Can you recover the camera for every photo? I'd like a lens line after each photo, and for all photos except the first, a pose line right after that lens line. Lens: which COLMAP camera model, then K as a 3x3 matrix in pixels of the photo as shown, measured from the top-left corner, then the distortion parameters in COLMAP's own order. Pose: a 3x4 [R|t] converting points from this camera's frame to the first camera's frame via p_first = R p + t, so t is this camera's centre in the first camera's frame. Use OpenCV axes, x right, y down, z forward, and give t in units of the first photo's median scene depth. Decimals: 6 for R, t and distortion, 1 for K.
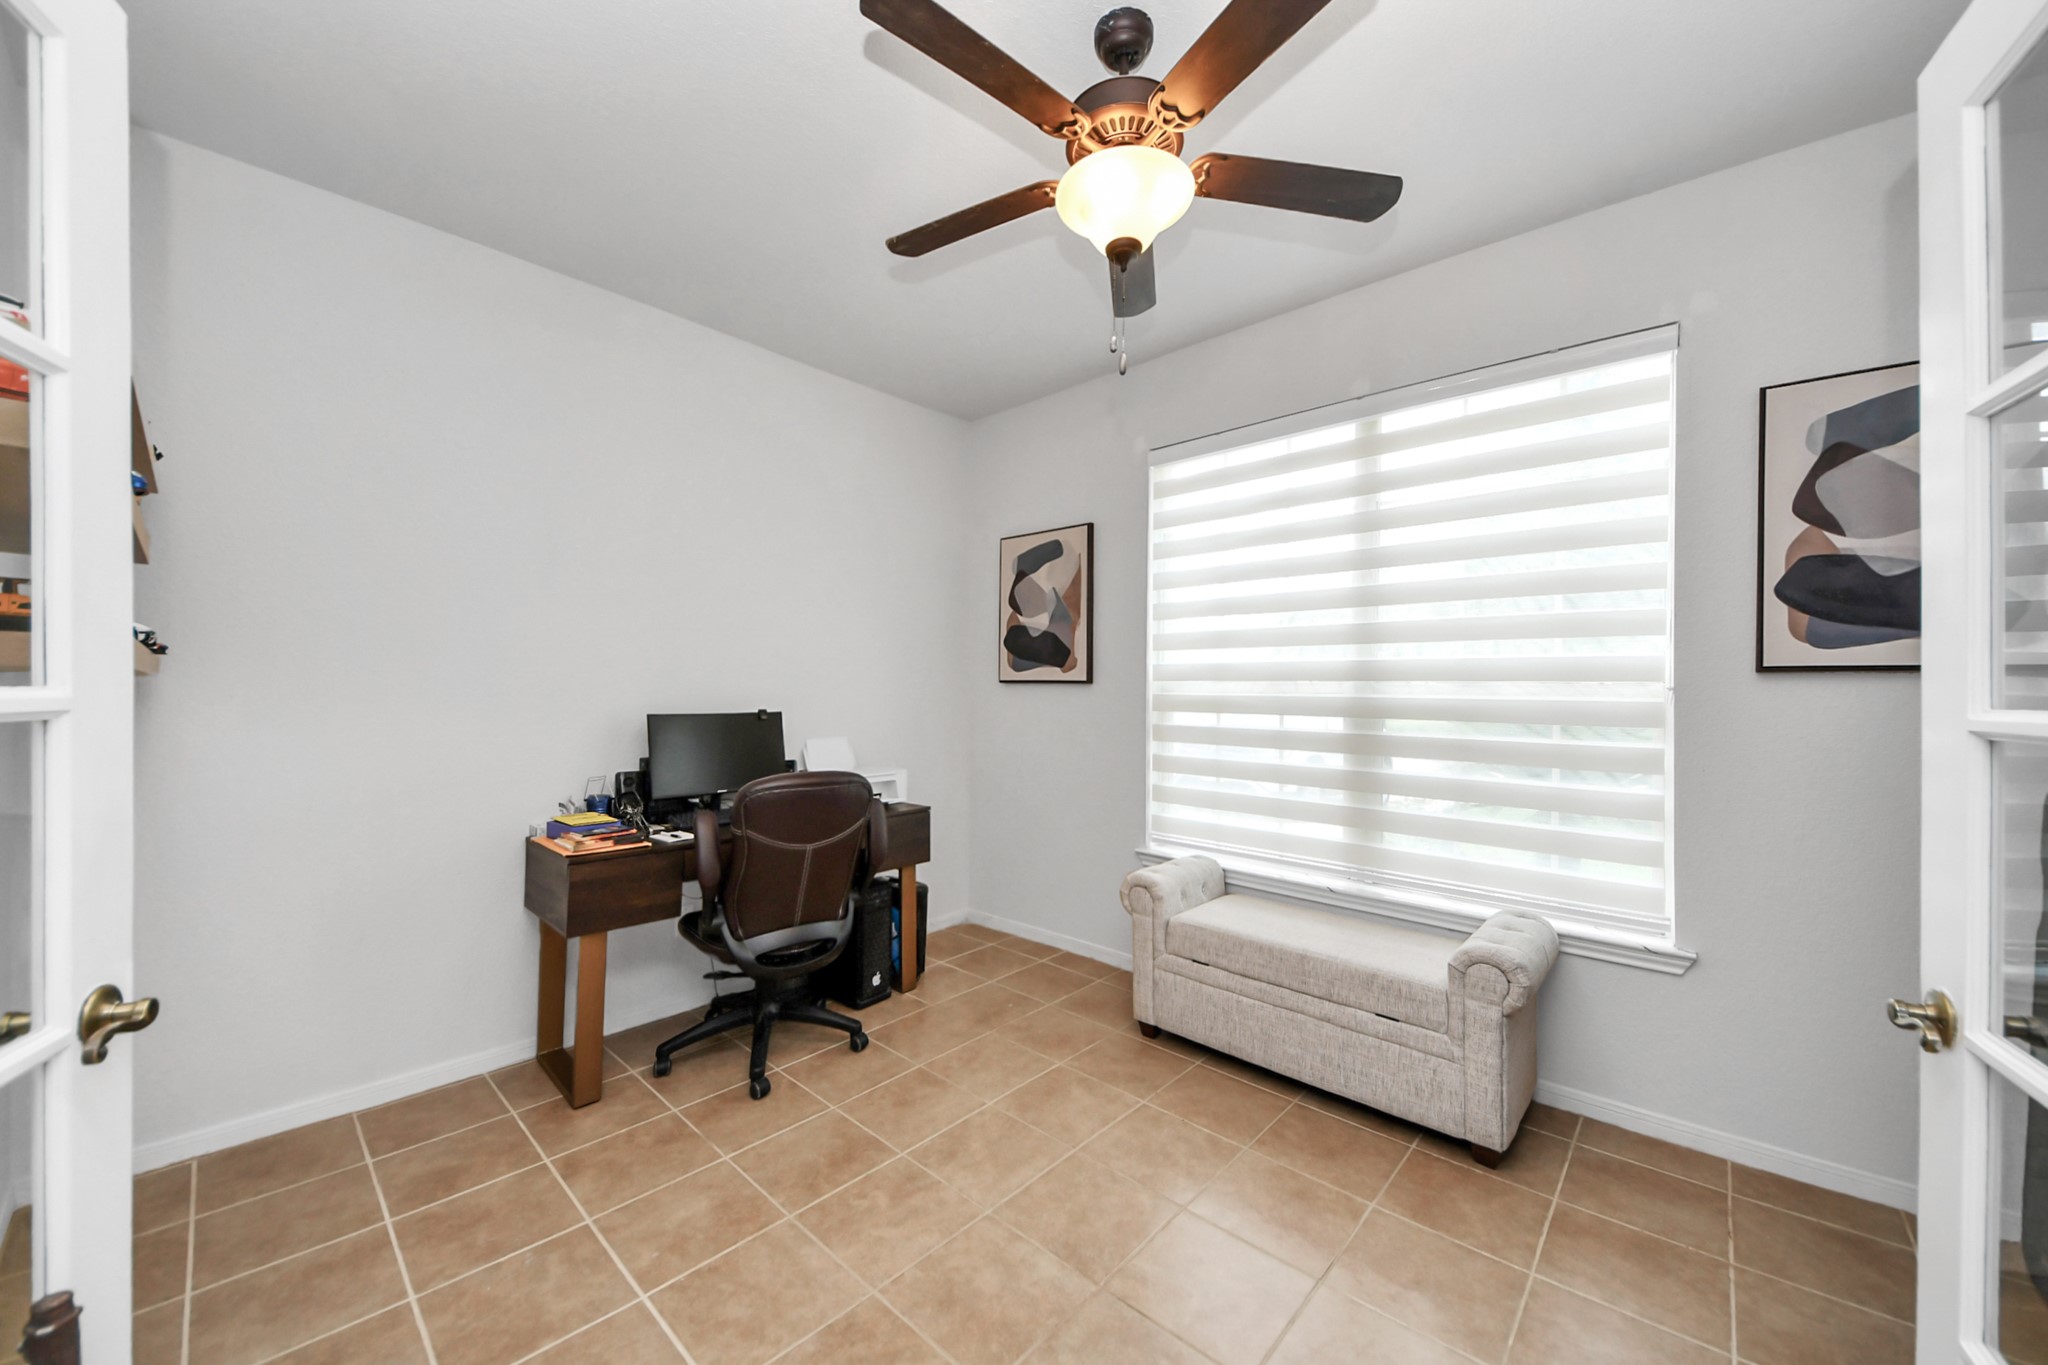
lens RADIAL K [[738.4, 0, 1030.9], [0, 738.4, 690.4], [0, 0, 1]] dist [-0.000603, -0.000036]
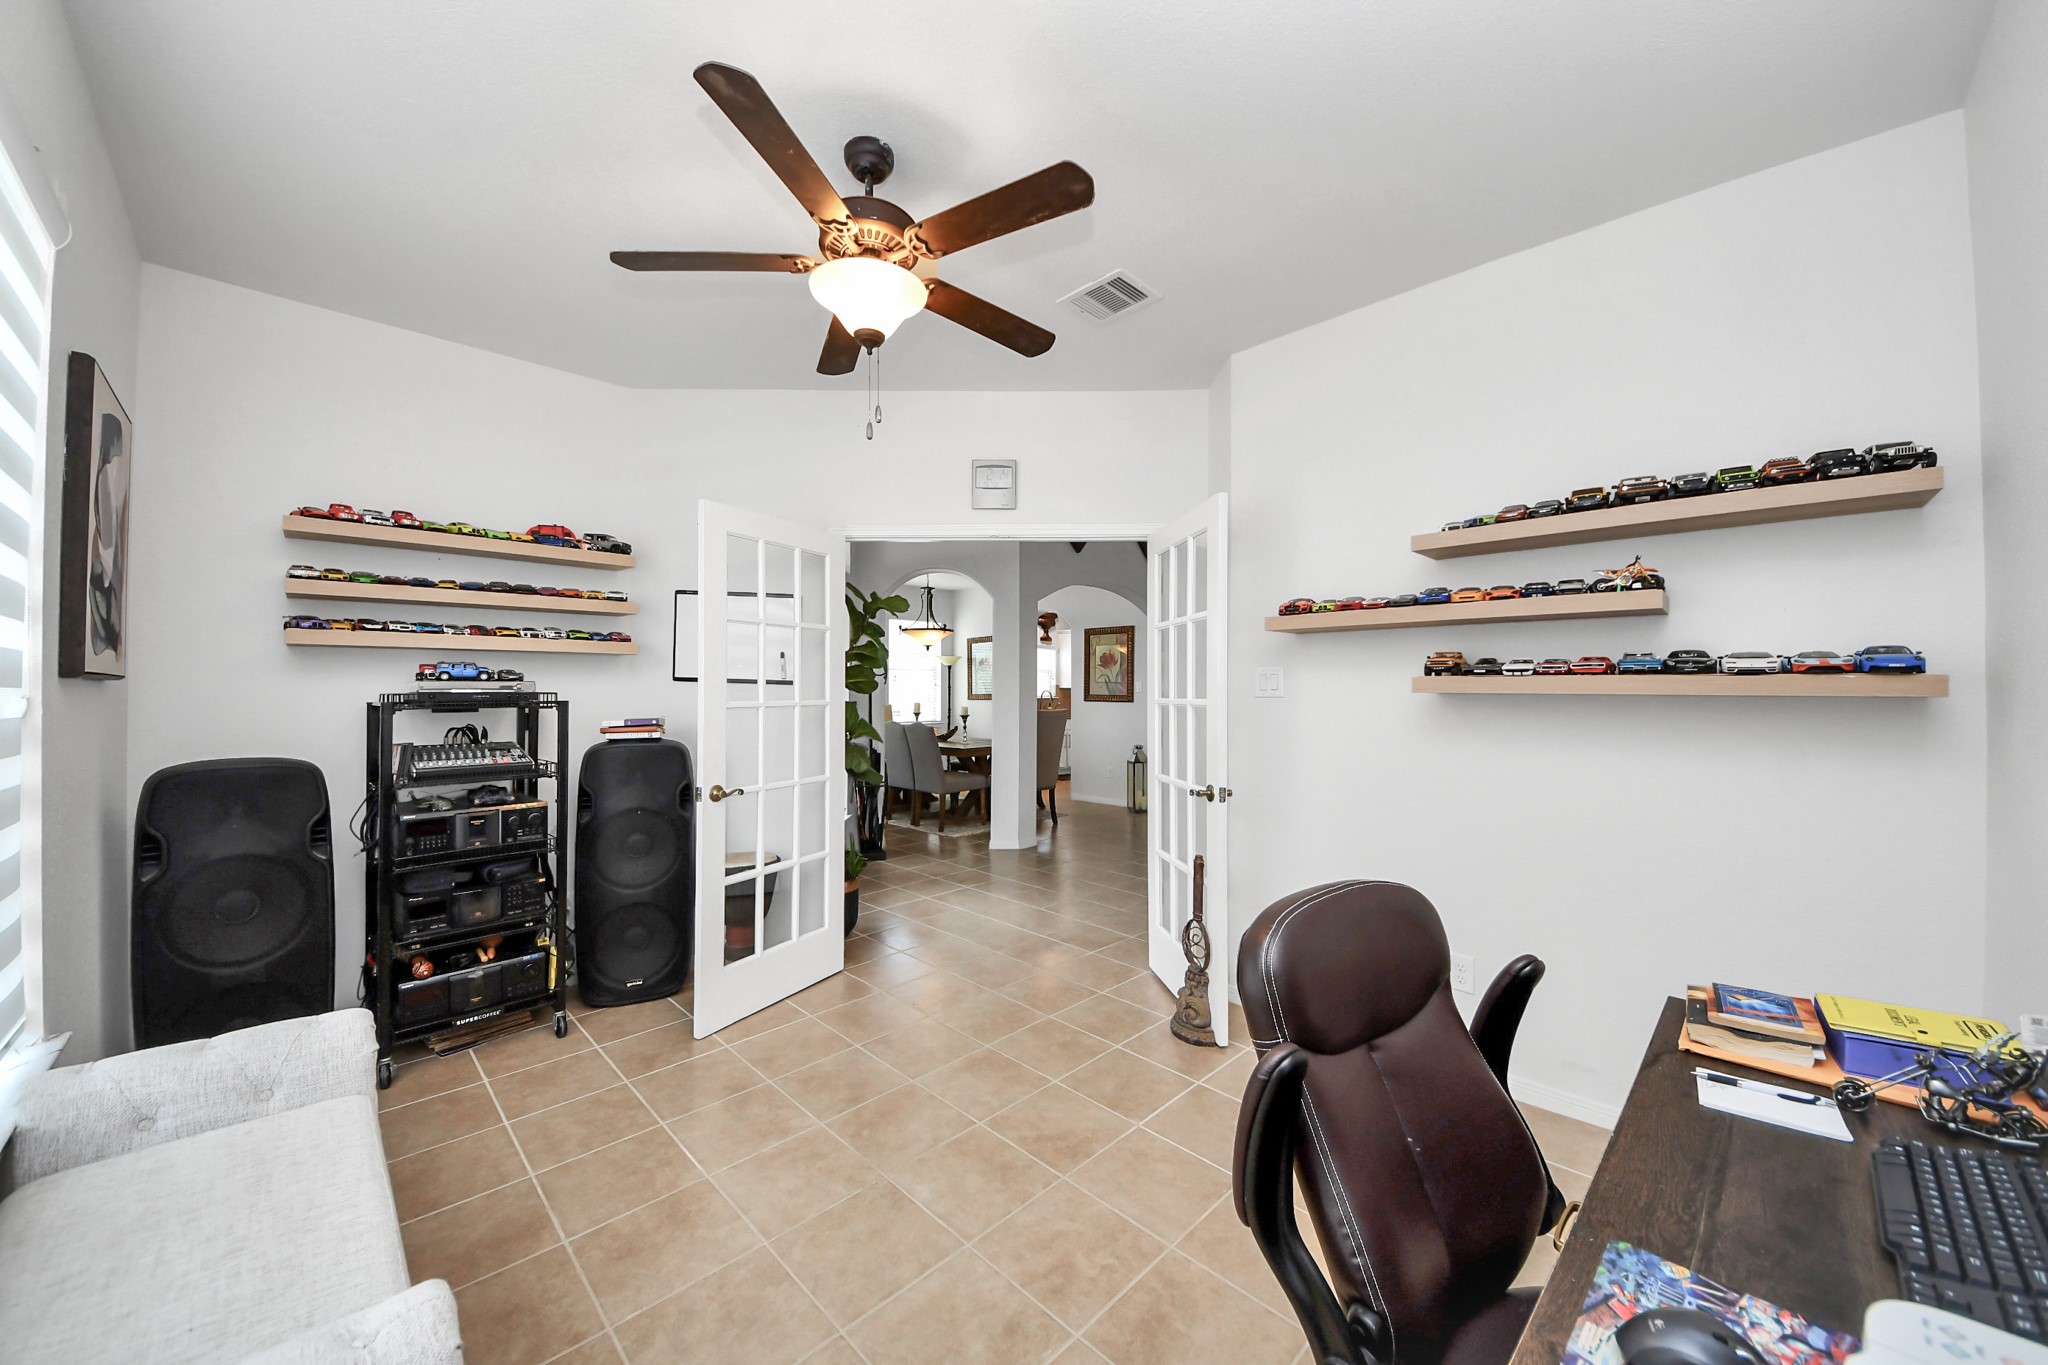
lens RADIAL K [[738.4, 0, 1030.9], [0, 738.4, 690.4], [0, 0, 1]] dist [-0.000603, -0.000036]
pose [[-0.999378, -0.005977, 0.034767, -0.167887], [-0.006073, 0.999978, -0.002650, -0.014597], [-0.034750, -0.002860, -0.999392, 1.950545]]
